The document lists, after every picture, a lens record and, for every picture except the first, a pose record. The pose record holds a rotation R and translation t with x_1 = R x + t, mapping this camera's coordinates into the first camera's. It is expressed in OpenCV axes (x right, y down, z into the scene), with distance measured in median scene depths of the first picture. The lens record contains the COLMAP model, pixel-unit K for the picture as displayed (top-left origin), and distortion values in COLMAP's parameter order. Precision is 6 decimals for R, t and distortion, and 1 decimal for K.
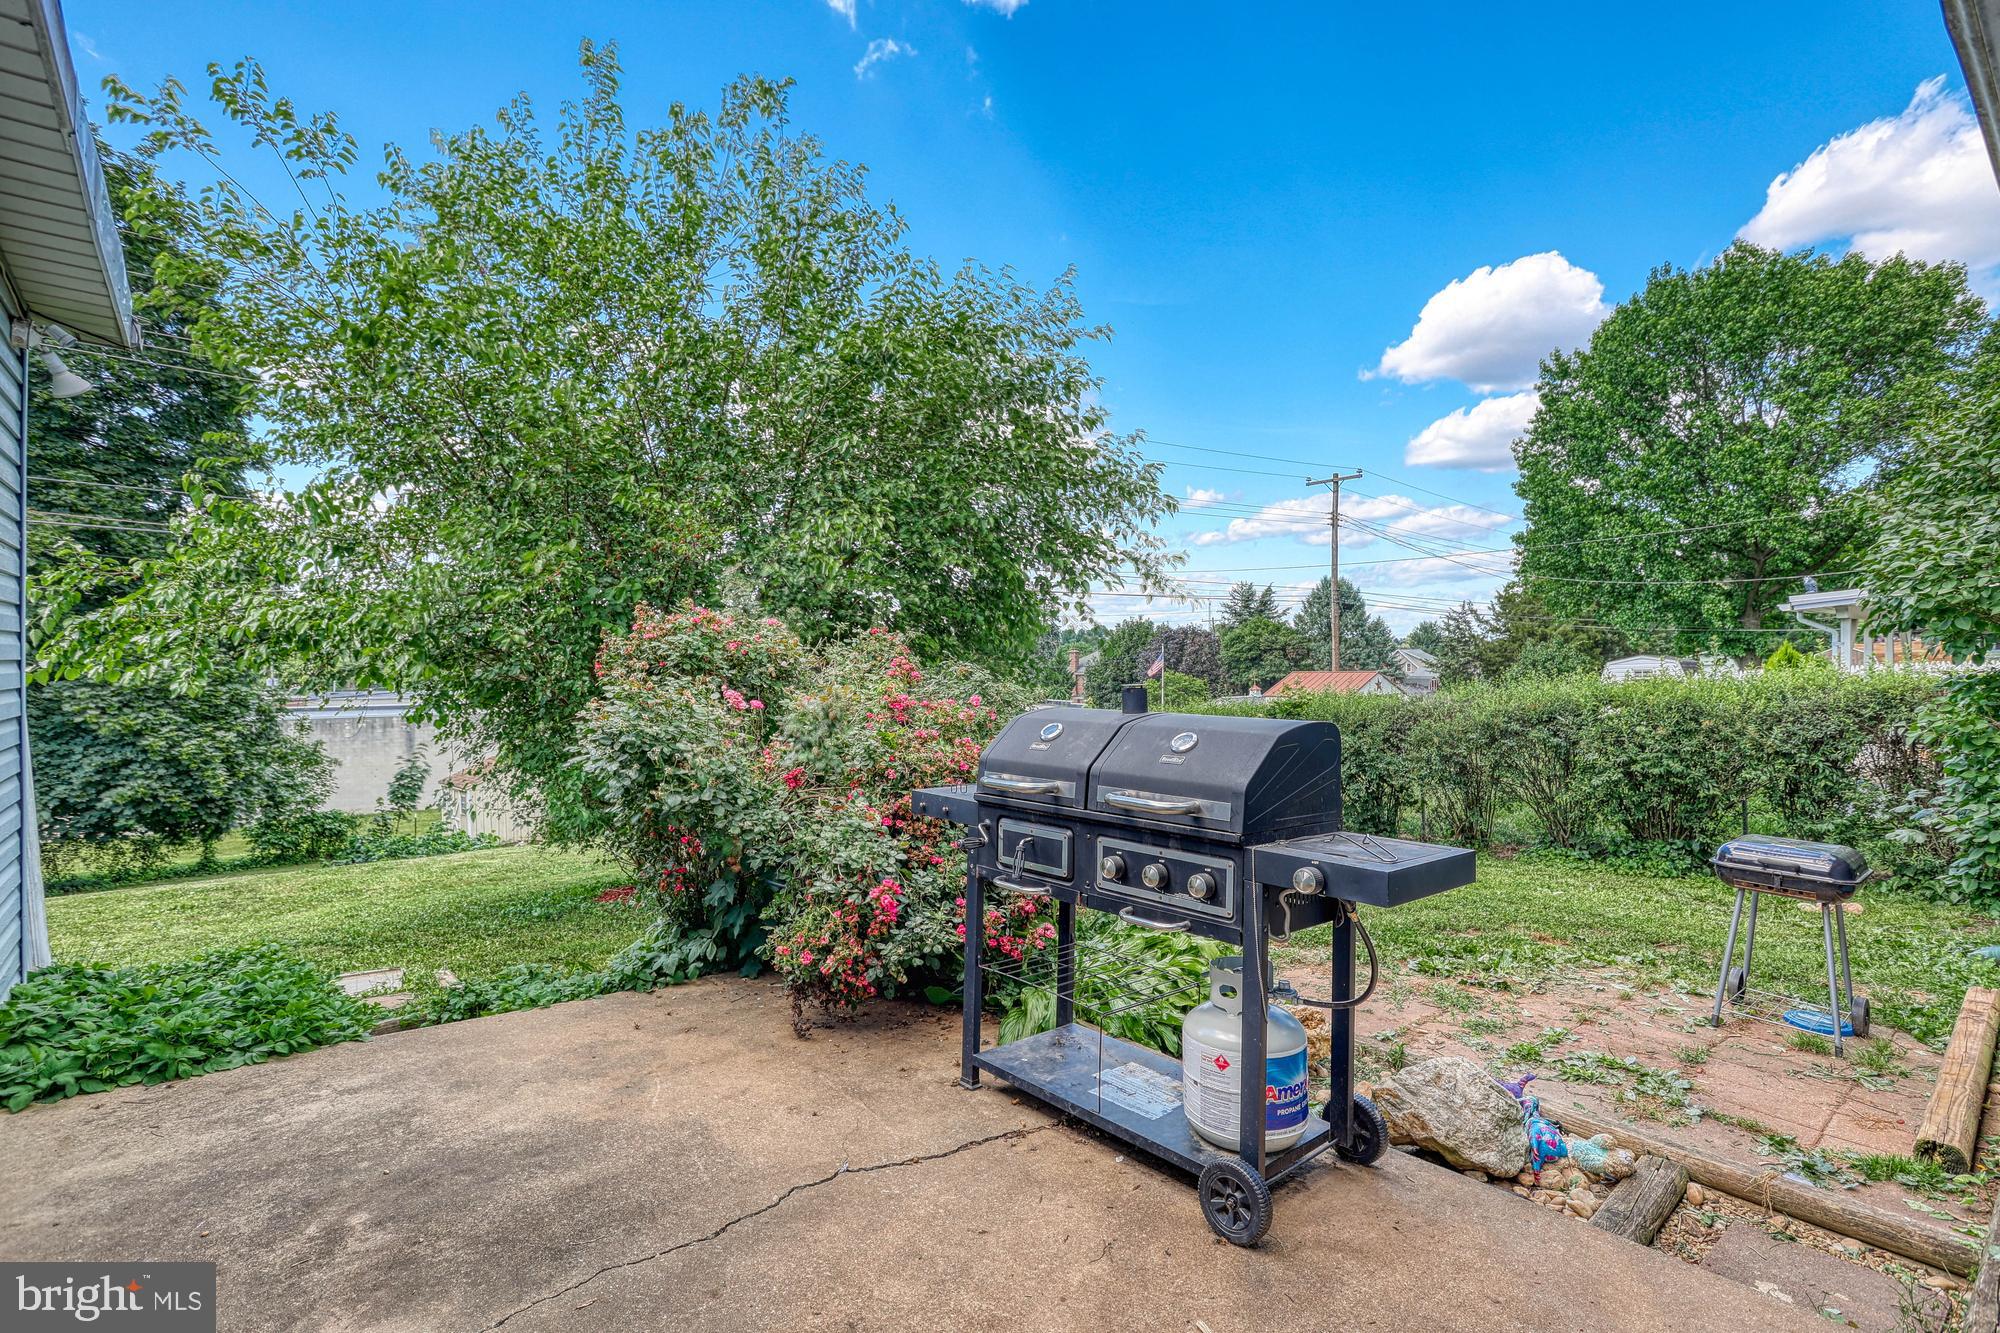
lens RADIAL K [[963.1, 0, 1003.7], [0, 963.1, 662.3], [0, 0, 1]] dist [0.003842, 0.000456]
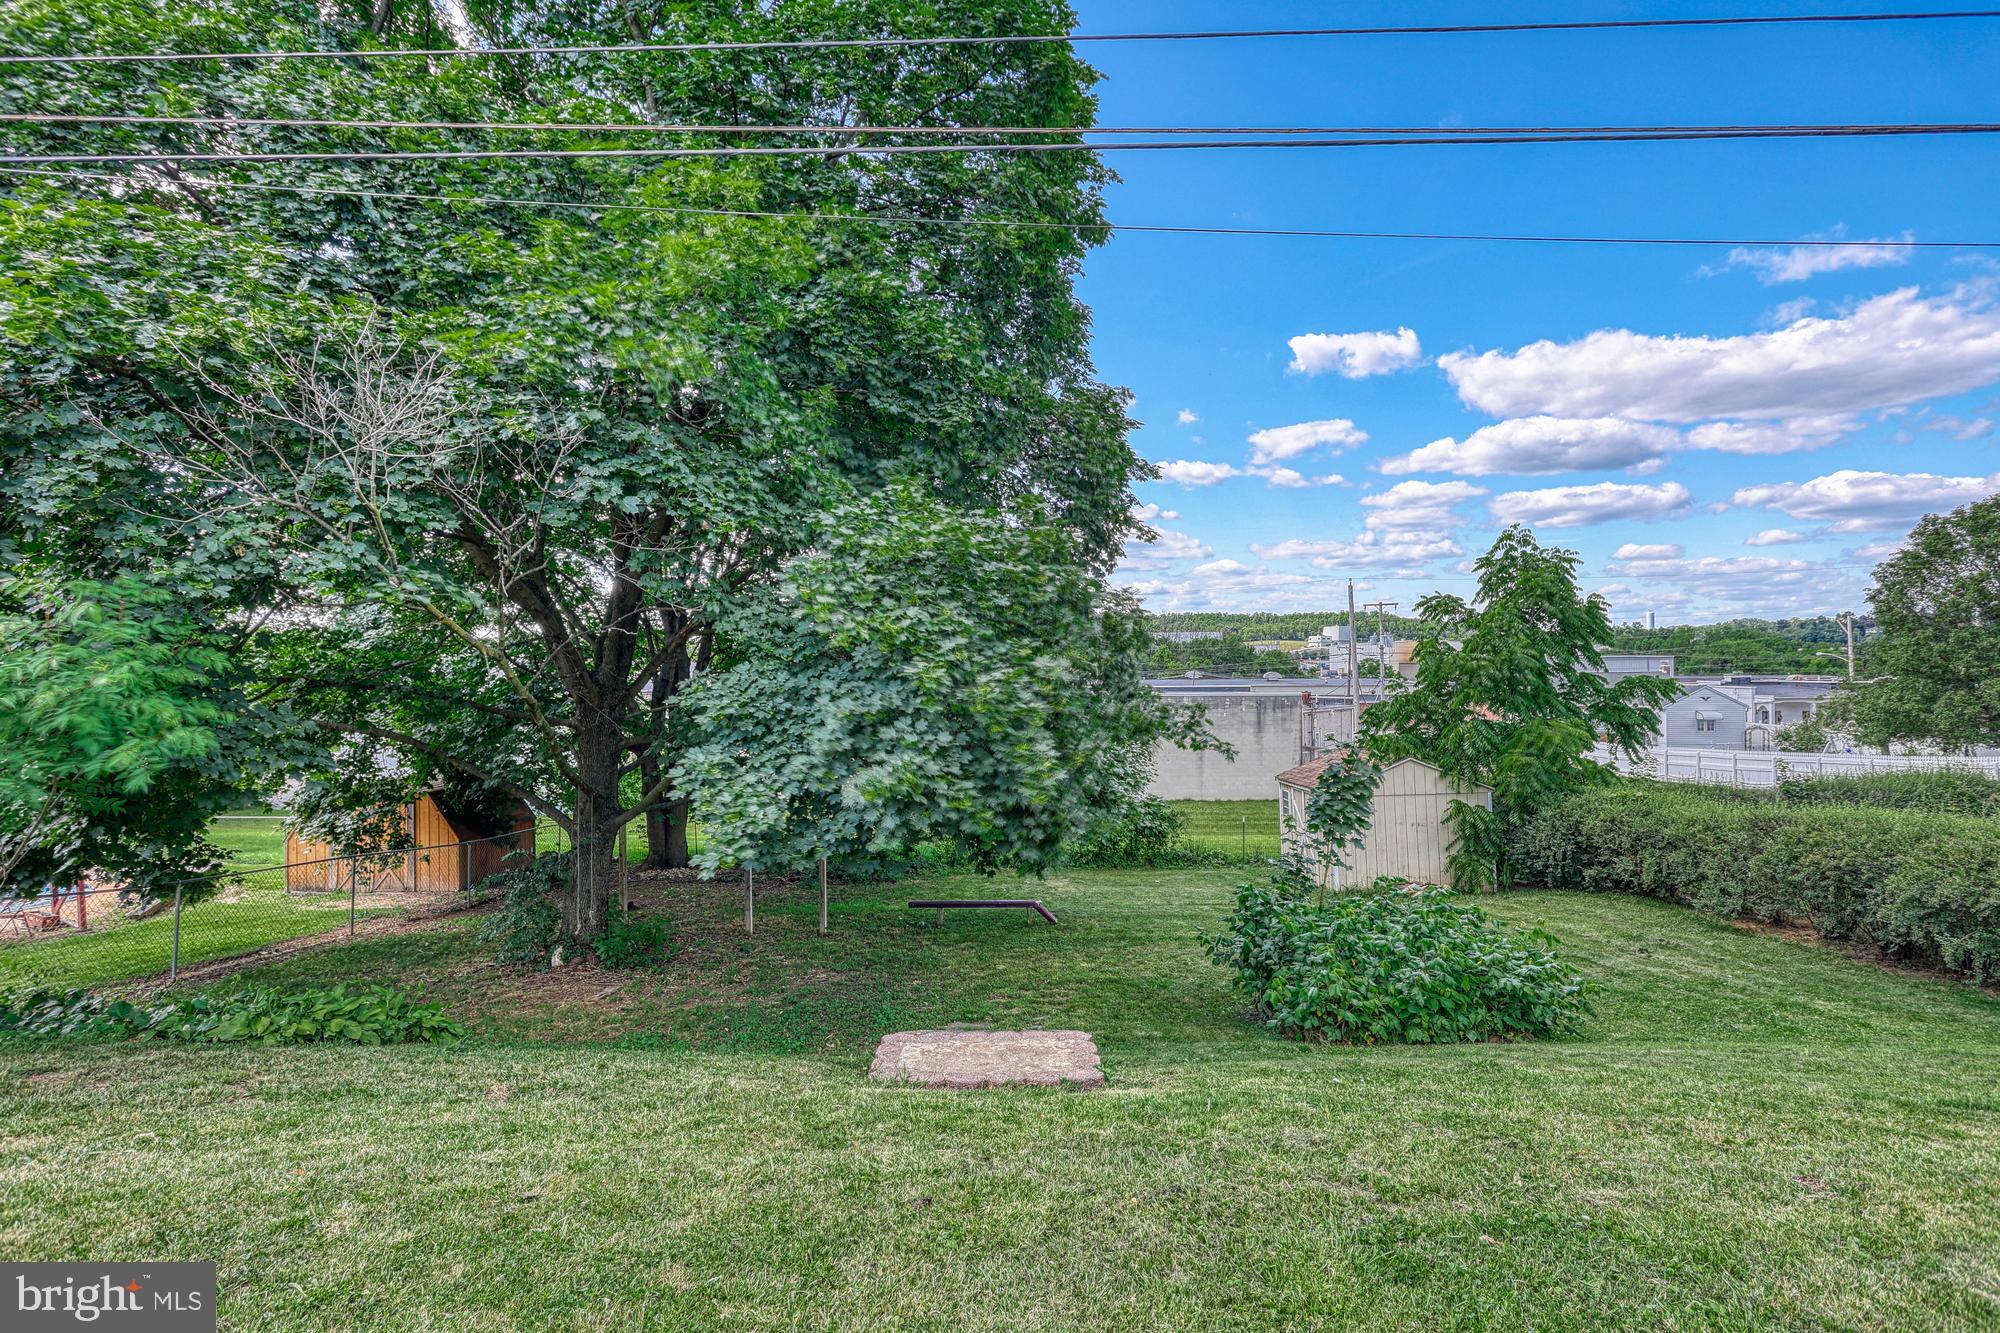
lens RADIAL K [[963.1, 0, 1000.4], [0, 963.1, 665.0], [0, 0, 1]] dist [0.003842, 0.000456]
pose [[0.750011, -0.000177, -0.661425, -0.551997], [0.002605, 0.999993, 0.002686, 0.077429], [0.661420, -0.003737, 0.750007, 0.677979]]
